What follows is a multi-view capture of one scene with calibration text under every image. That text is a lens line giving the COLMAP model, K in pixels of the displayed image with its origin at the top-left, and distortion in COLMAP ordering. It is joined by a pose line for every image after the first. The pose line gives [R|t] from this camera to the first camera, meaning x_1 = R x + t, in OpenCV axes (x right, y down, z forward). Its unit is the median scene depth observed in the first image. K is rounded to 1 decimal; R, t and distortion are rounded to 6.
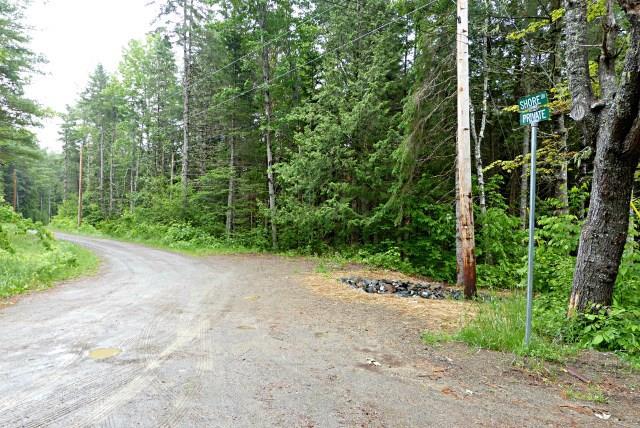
lens RADIAL K [[481.6, 0, 317.9], [0, 481.6, 216.0], [0, 0, 1]] dist [-0.021343, 0.012515]
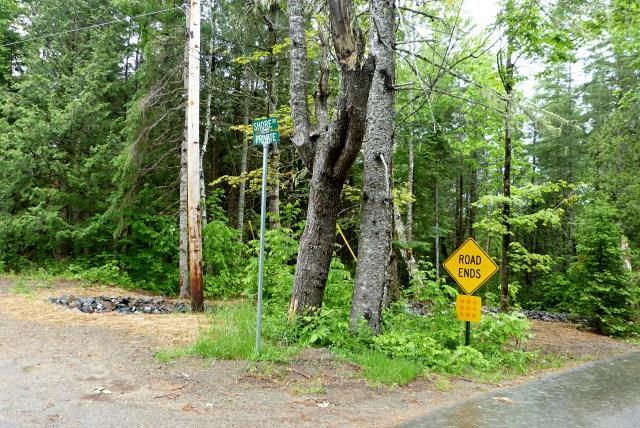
lens RADIAL K [[481.6, 0, 317.9], [0, 481.6, 216.0], [0, 0, 1]] dist [-0.021343, 0.012515]
pose [[0.839367, 0.022654, 0.543093, -0.016679], [-0.010146, 0.999610, -0.026015, -0.001784], [-0.543471, 0.016326, 0.839269, 0.009058]]
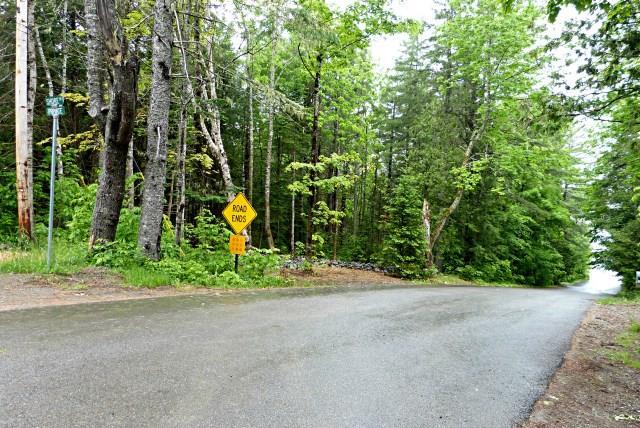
lens RADIAL K [[481.6, 0, 317.9], [0, 481.6, 216.0], [0, 0, 1]] dist [-0.021343, 0.012515]
pose [[0.708358, -0.005373, 0.705833, -0.005787], [-0.033190, 0.998611, 0.040910, 0.010376], [-0.705072, -0.052406, 0.707196, -0.257322]]
